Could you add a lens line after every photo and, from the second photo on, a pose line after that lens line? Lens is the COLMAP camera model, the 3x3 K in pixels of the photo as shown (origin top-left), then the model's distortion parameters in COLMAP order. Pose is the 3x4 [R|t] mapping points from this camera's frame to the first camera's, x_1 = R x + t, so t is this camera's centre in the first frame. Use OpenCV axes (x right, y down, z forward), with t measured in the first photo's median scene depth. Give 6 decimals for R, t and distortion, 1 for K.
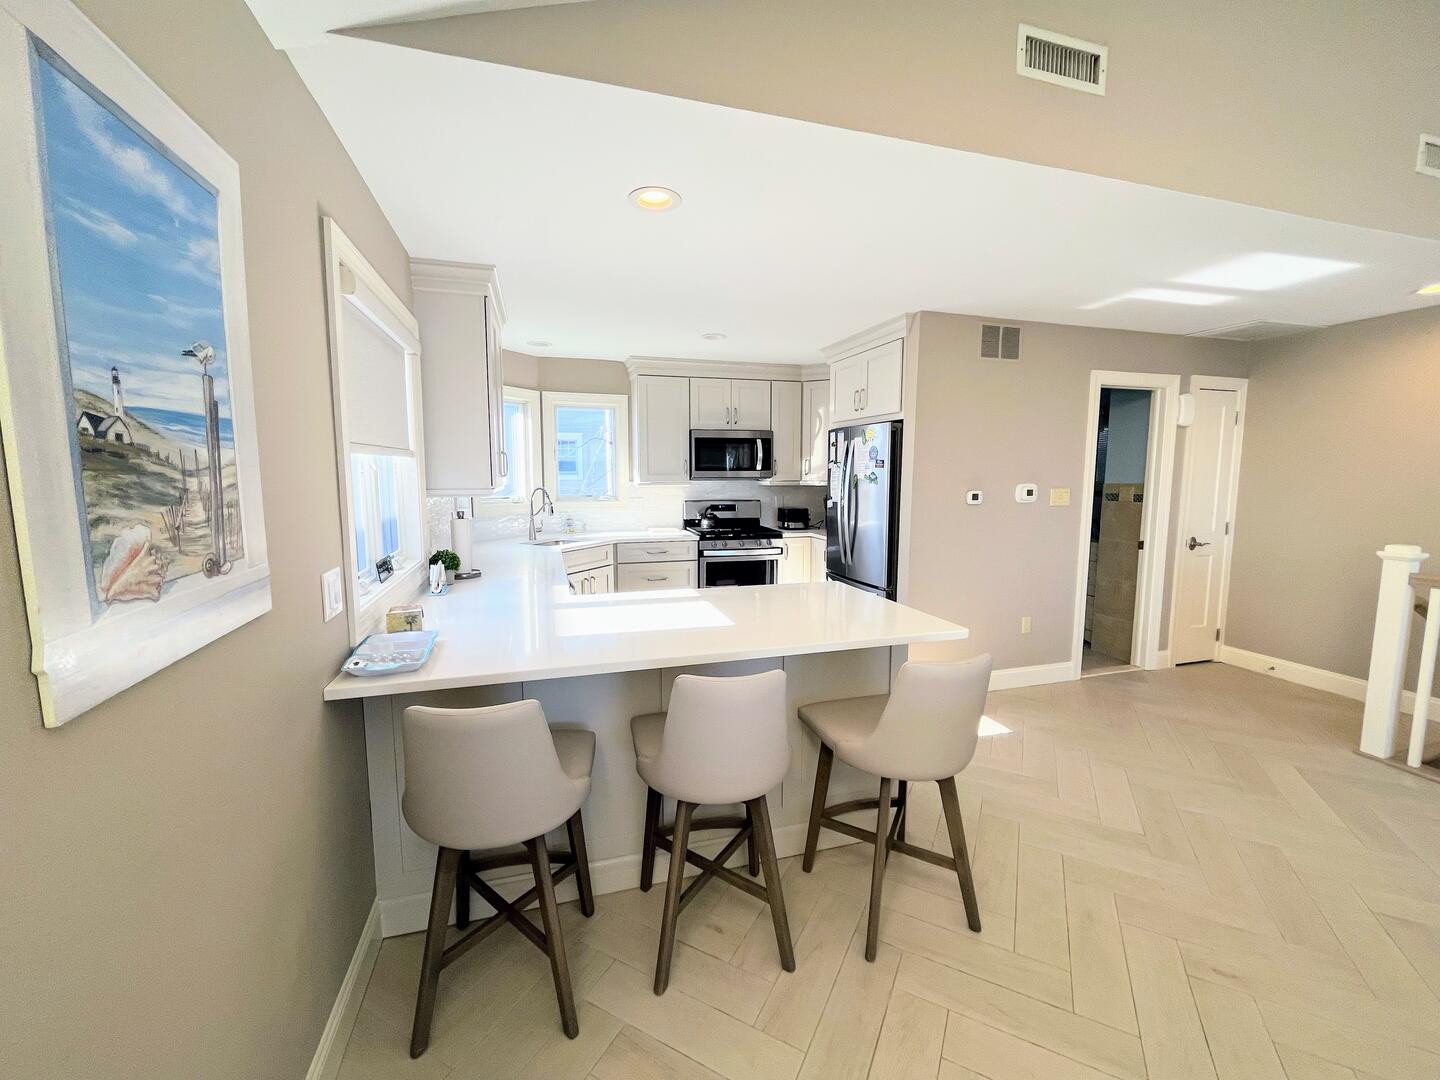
lens RADIAL K [[587.5, 0, 718.4], [0, 587.5, 534.5], [0, 0, 1]] dist [-0.001897, 0.000147]
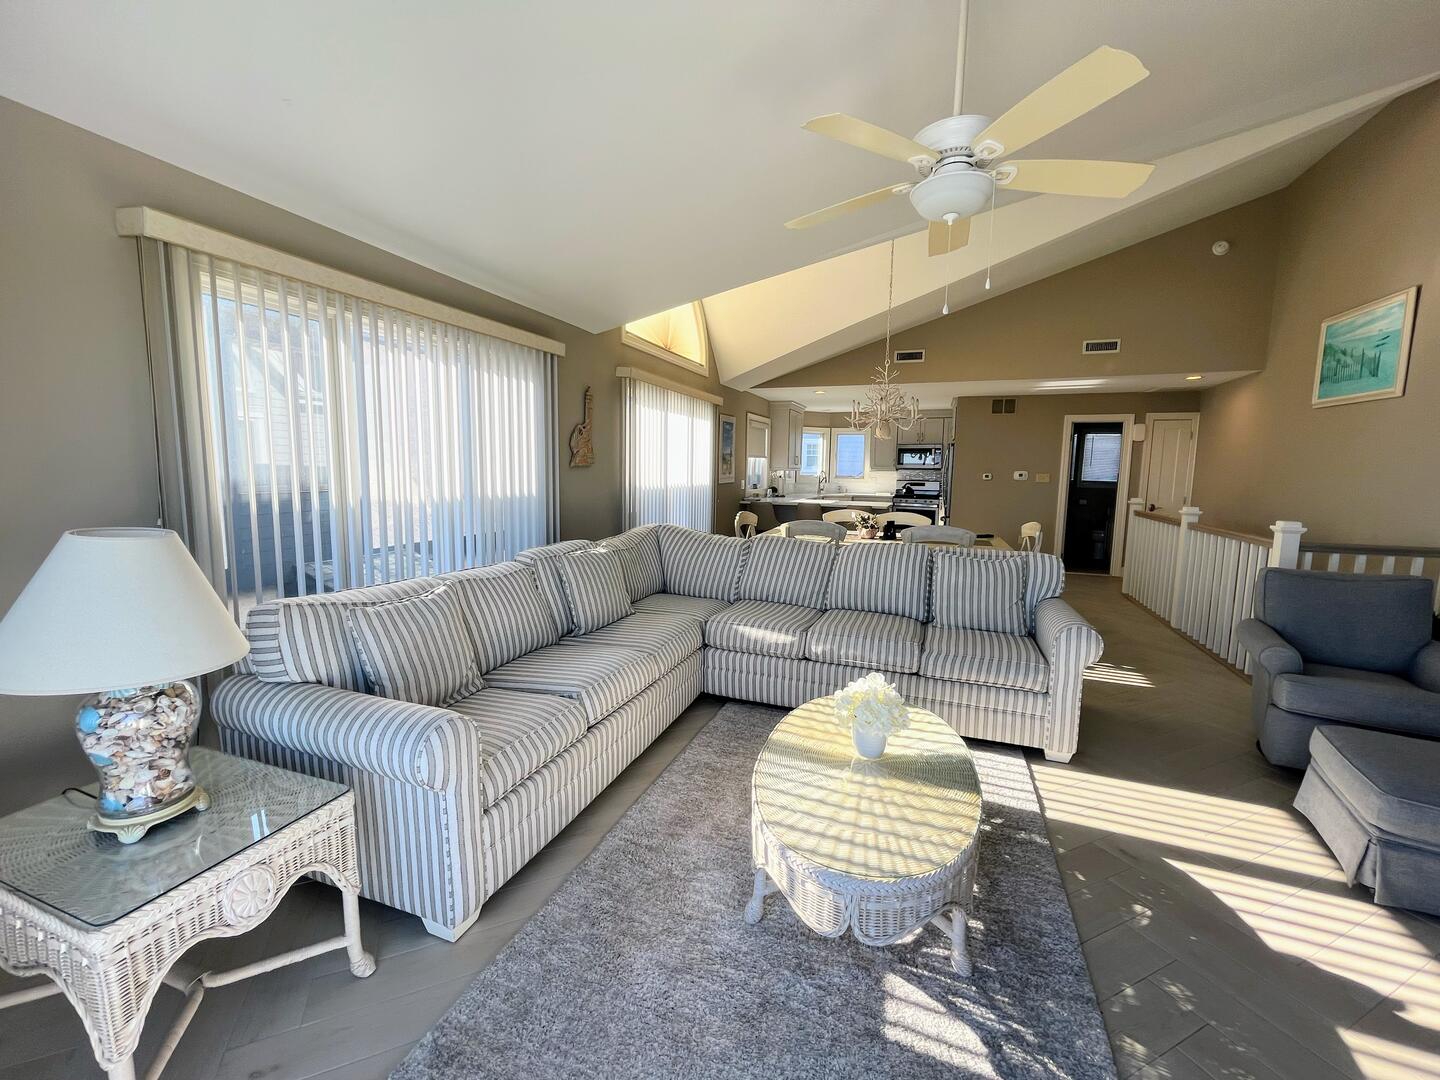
lens RADIAL K [[587.5, 0, 718.6], [0, 587.5, 536.1], [0, 0, 1]] dist [-0.001897, 0.000147]
pose [[0.796507, 0.081527, -0.599108, 0.925810], [-0.078454, 0.996427, 0.031290, 0.162270], [0.599518, 0.022079, 0.800057, -1.305741]]
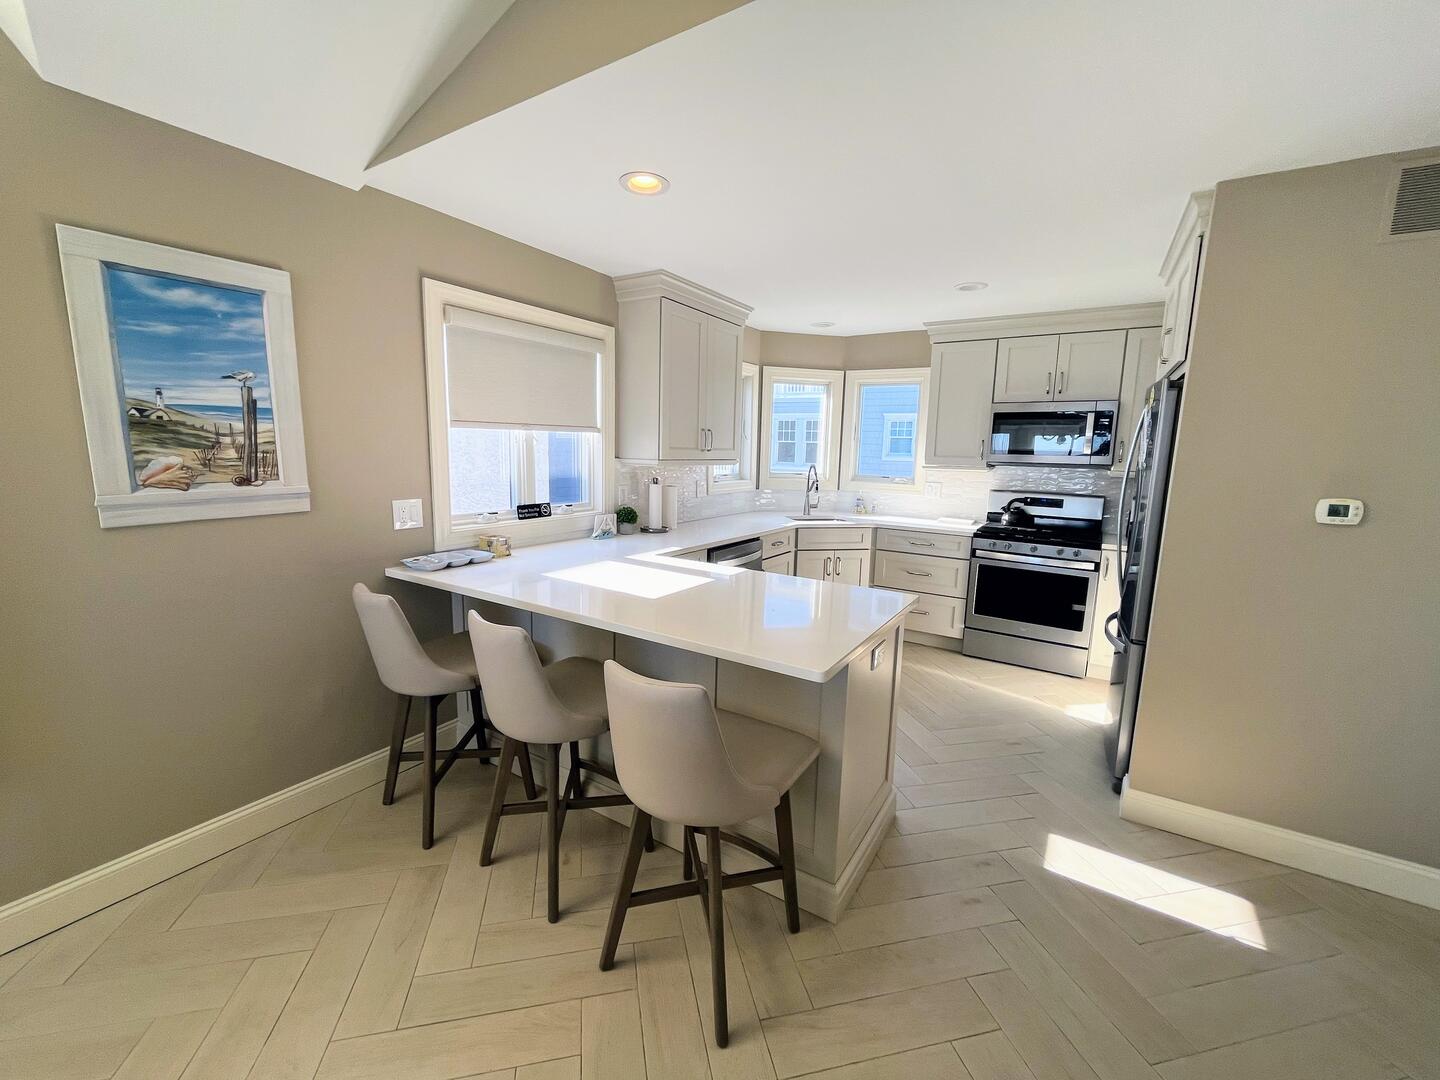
lens RADIAL K [[587.5, 0, 718.0], [0, 587.5, 534.1], [0, 0, 1]] dist [-0.001897, 0.000147]
pose [[0.653894, 0.126179, -0.745990, 0.443388], [-0.105684, 0.991561, 0.075079, -0.022806], [0.749168, 0.029746, 0.661712, 0.223254]]
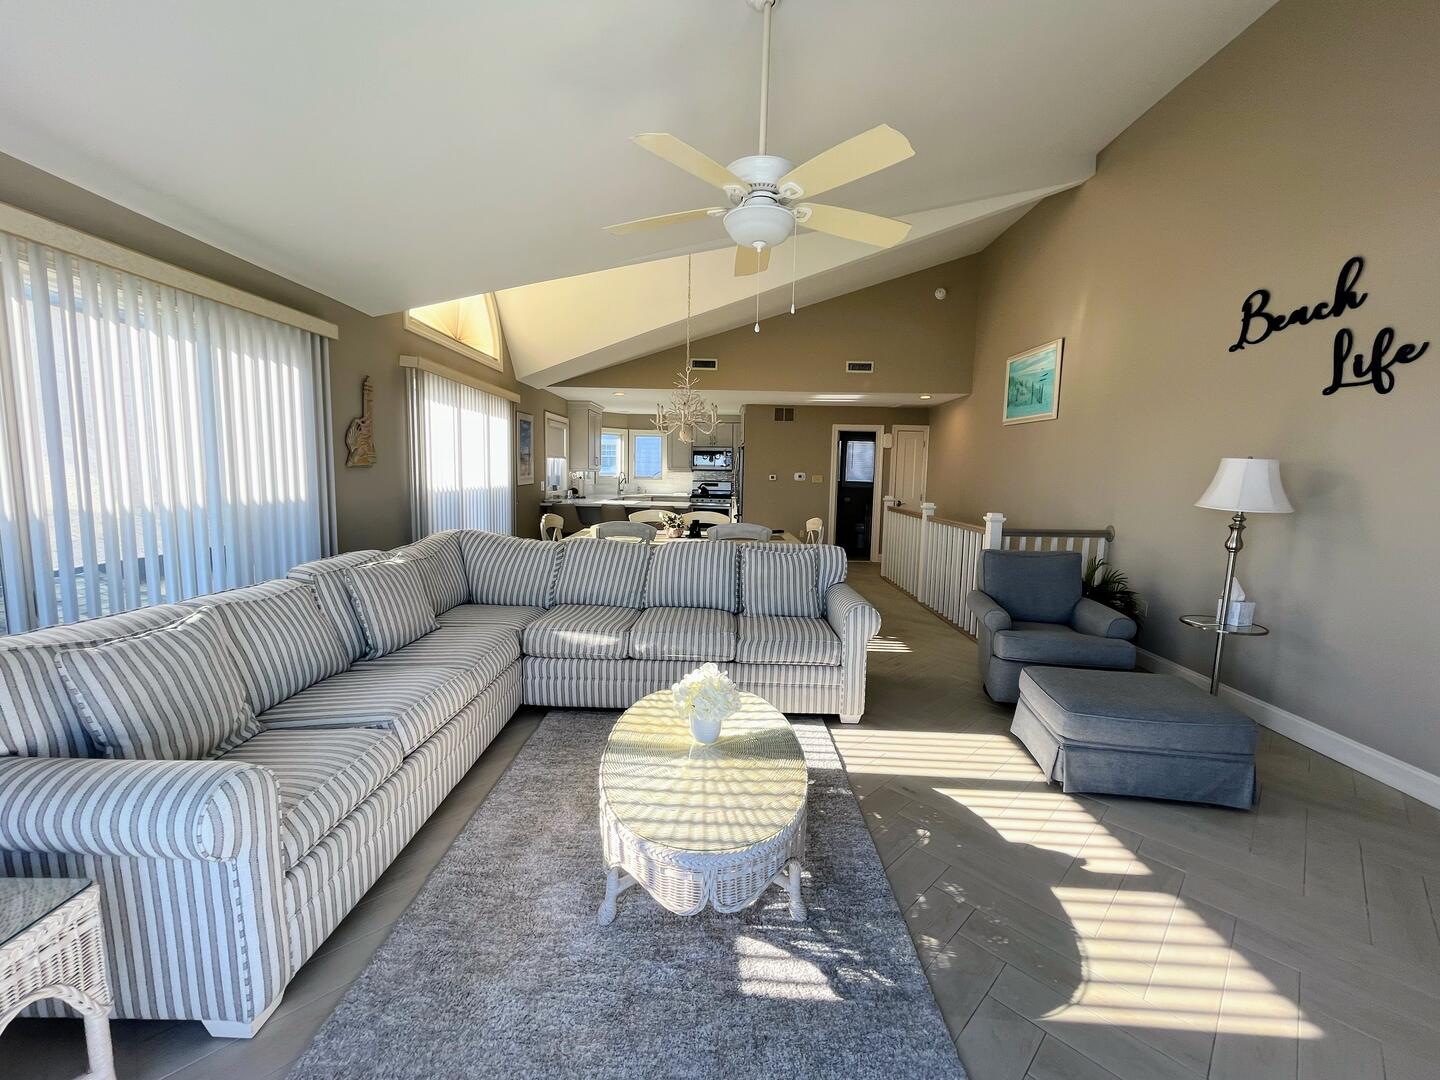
lens RADIAL K [[587.5, 0, 718.3], [0, 587.5, 535.9], [0, 0, 1]] dist [-0.001897, 0.000147]
pose [[0.955023, 0.050694, -0.292165, 0.899313], [-0.050756, 0.998684, 0.007371, 0.163747], [0.292154, 0.007790, 0.956339, -1.333564]]
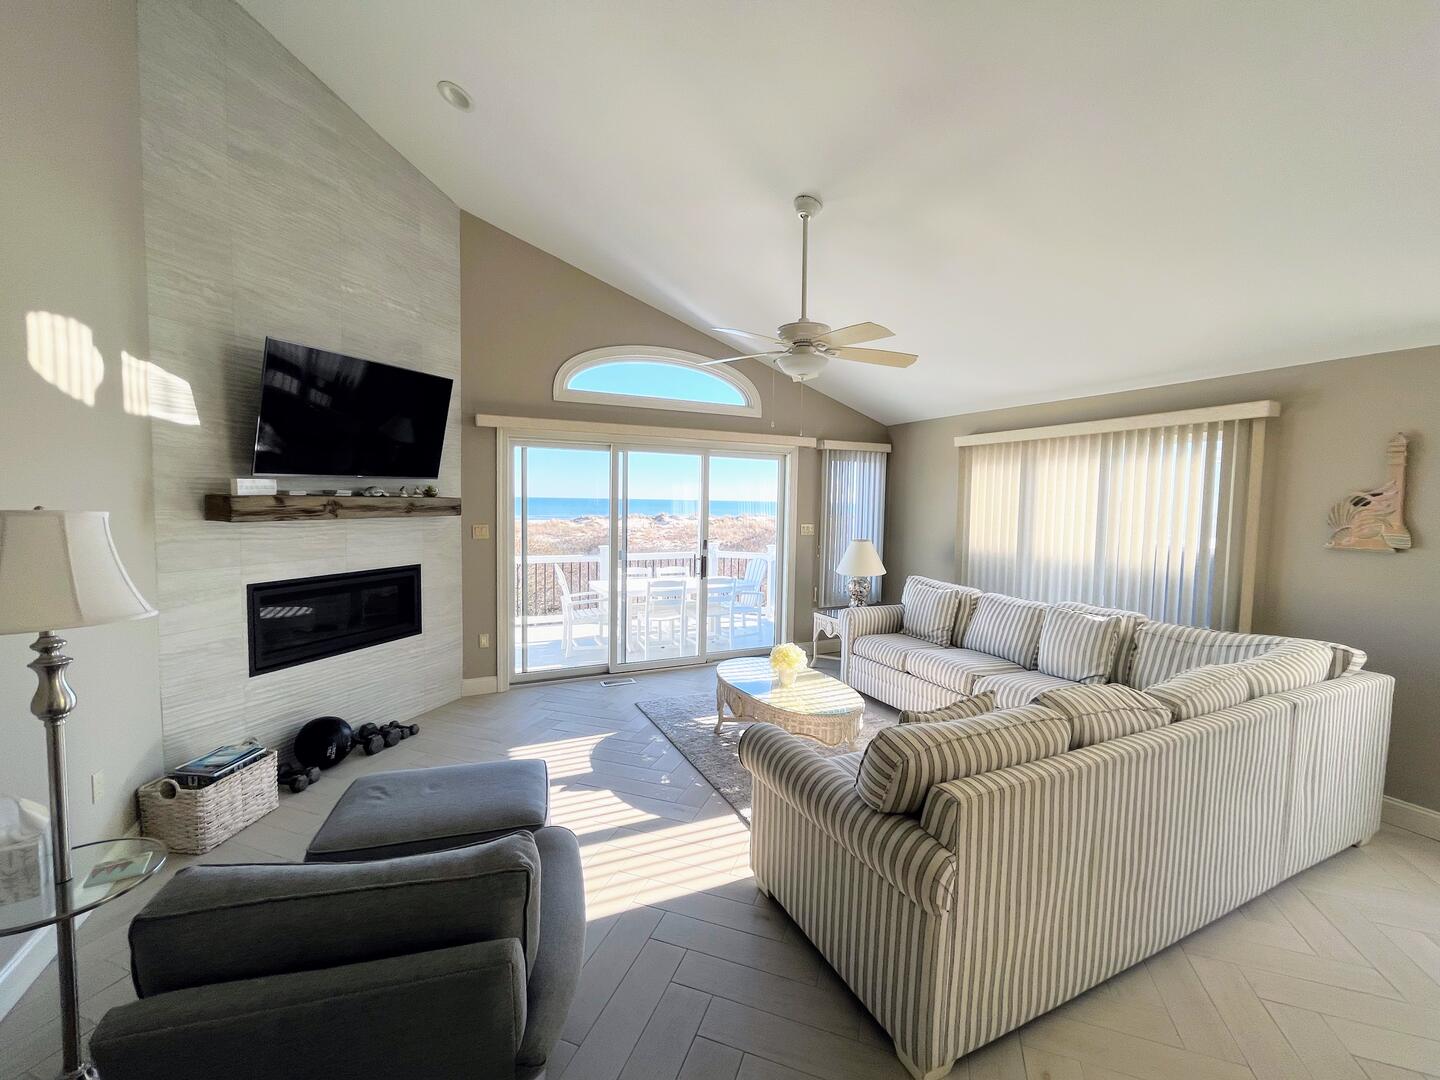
lens RADIAL K [[587.5, 0, 720.4], [0, 587.5, 539.1], [0, 0, 1]] dist [-0.001897, 0.000147]
pose [[-0.988163, -0.008974, -0.153145, 0.994305], [-0.035590, 0.984461, 0.171960, -0.033706], [0.149222, 0.175375, -0.973127, 0.059903]]
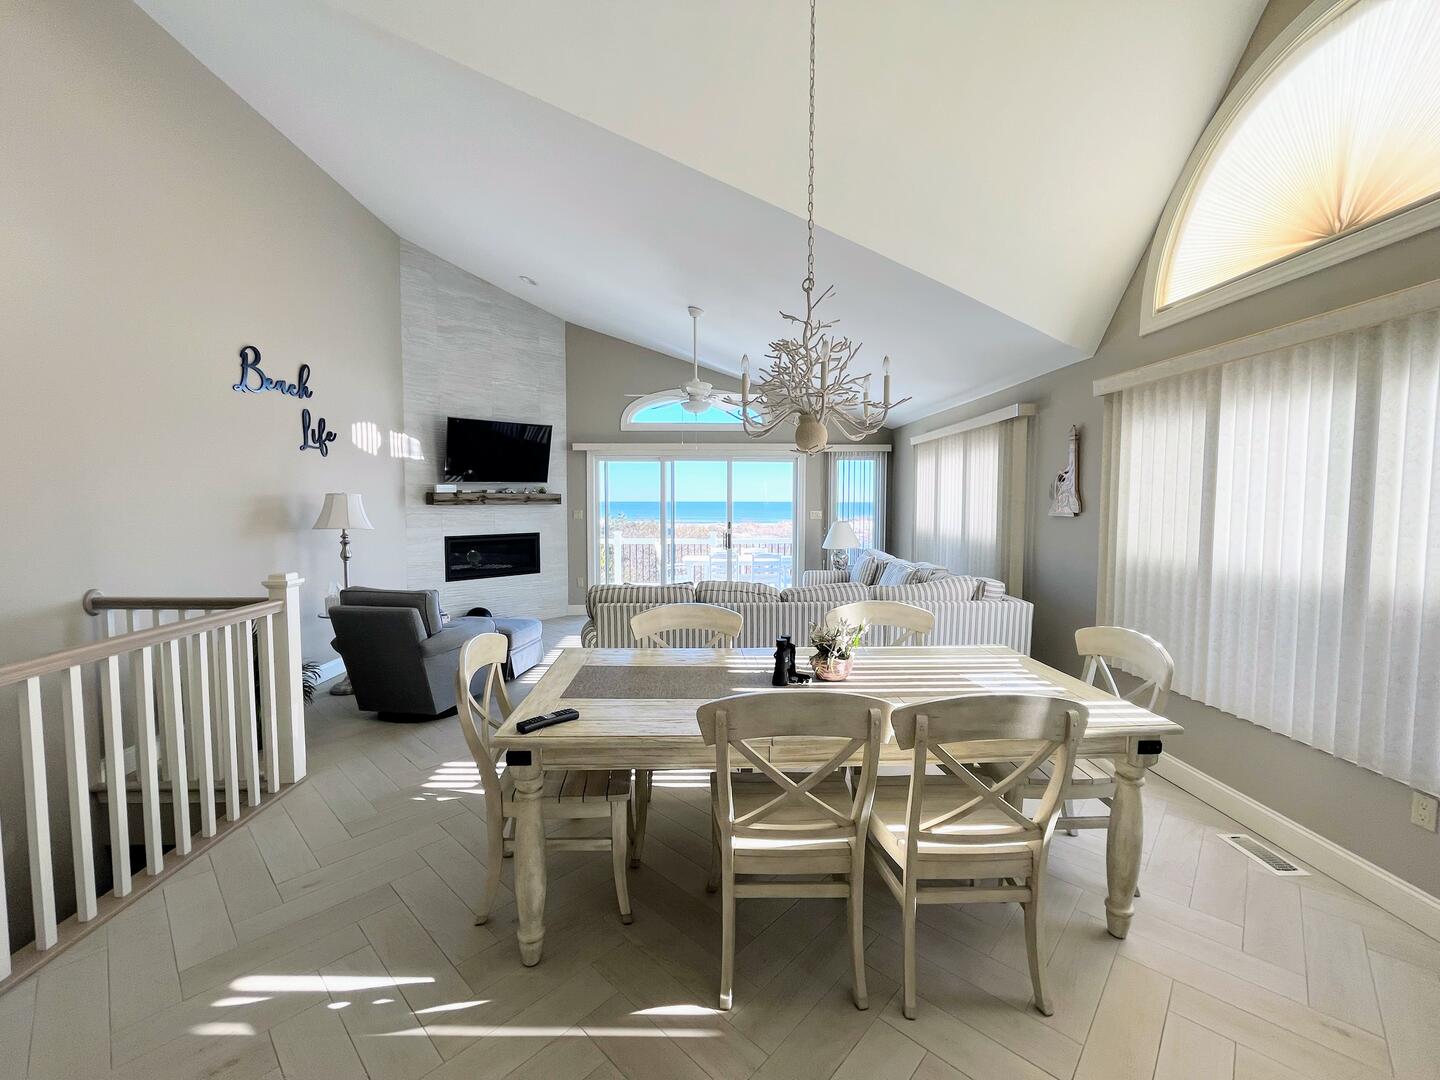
lens RADIAL K [[587.5, 0, 723.2], [0, 587.5, 539.3], [0, 0, 1]] dist [-0.001897, 0.000147]
pose [[-0.967699, -0.019024, 0.251390, 0.345540], [0.024120, 0.985589, 0.167430, -0.059760], [-0.250953, 0.168086, -0.953294, 0.564227]]
